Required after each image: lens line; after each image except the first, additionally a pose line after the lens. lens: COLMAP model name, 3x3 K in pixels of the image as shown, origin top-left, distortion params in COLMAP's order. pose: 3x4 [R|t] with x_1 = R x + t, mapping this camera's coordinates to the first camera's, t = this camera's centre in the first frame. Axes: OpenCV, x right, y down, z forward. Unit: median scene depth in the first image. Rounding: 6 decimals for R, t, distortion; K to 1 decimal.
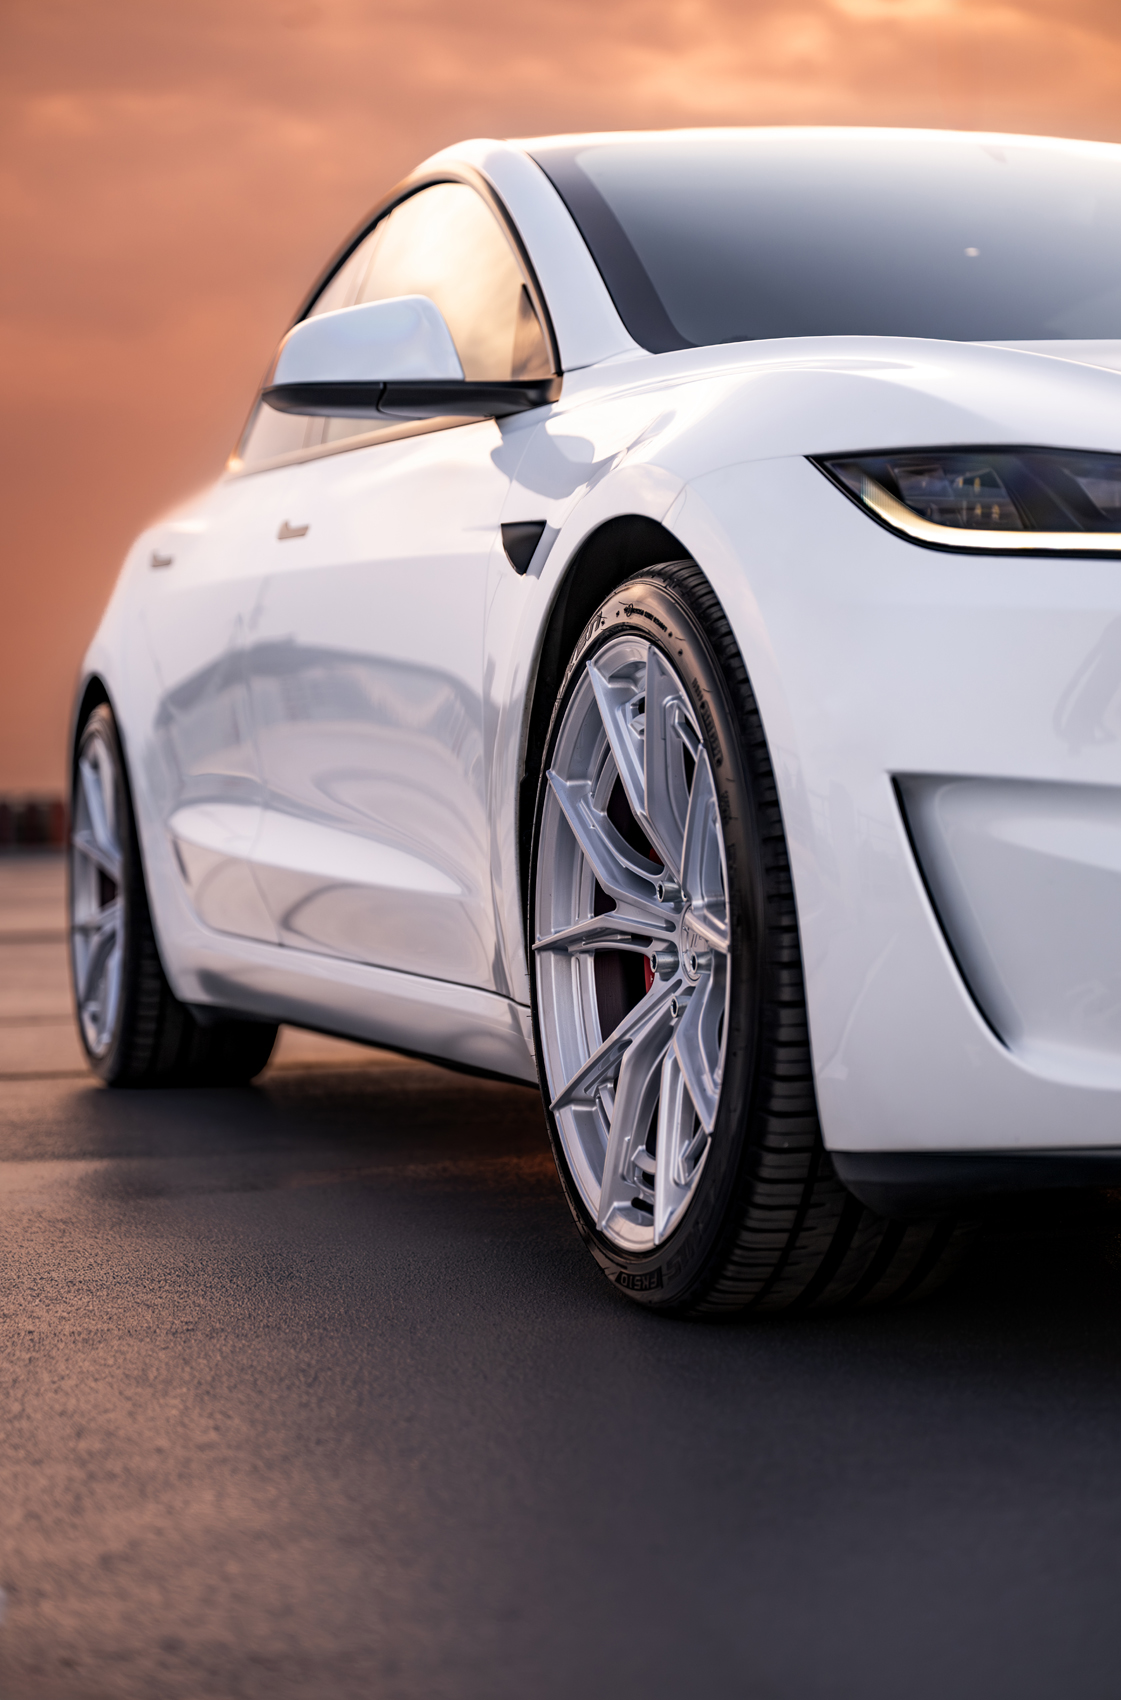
lens RADIAL K [[3225.2, 0, 560.7], [0, 3225.2, 856.7], [0, 0, 1]] dist [0.258817, 0.000000]
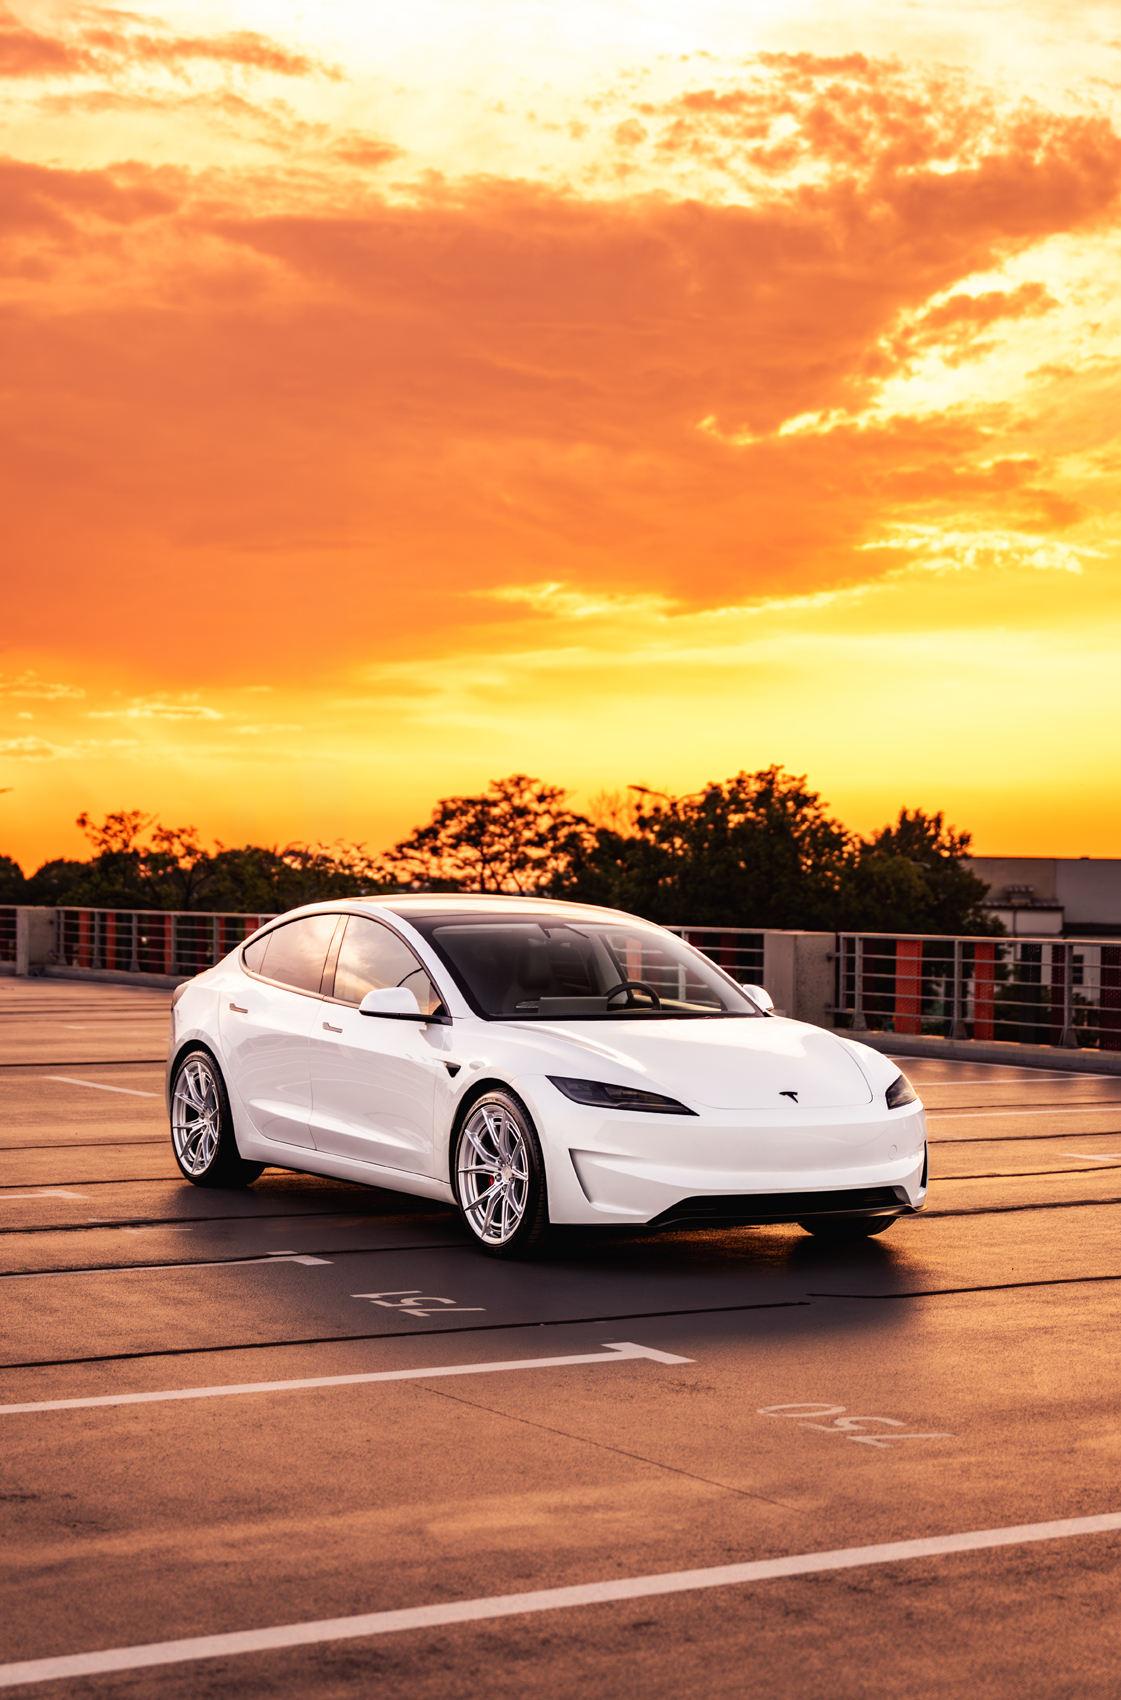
lens RADIAL K [[2731.2, 0, 540.5], [0, 2731.2, 856.4], [0, 0, 1]] dist [-0.037019, 0.000000]
pose [[0.968698, 0.030849, 0.246319, -0.834414], [-0.025866, 0.999391, -0.023442, -0.316288], [-0.246892, 0.016337, 0.968905, -2.590807]]
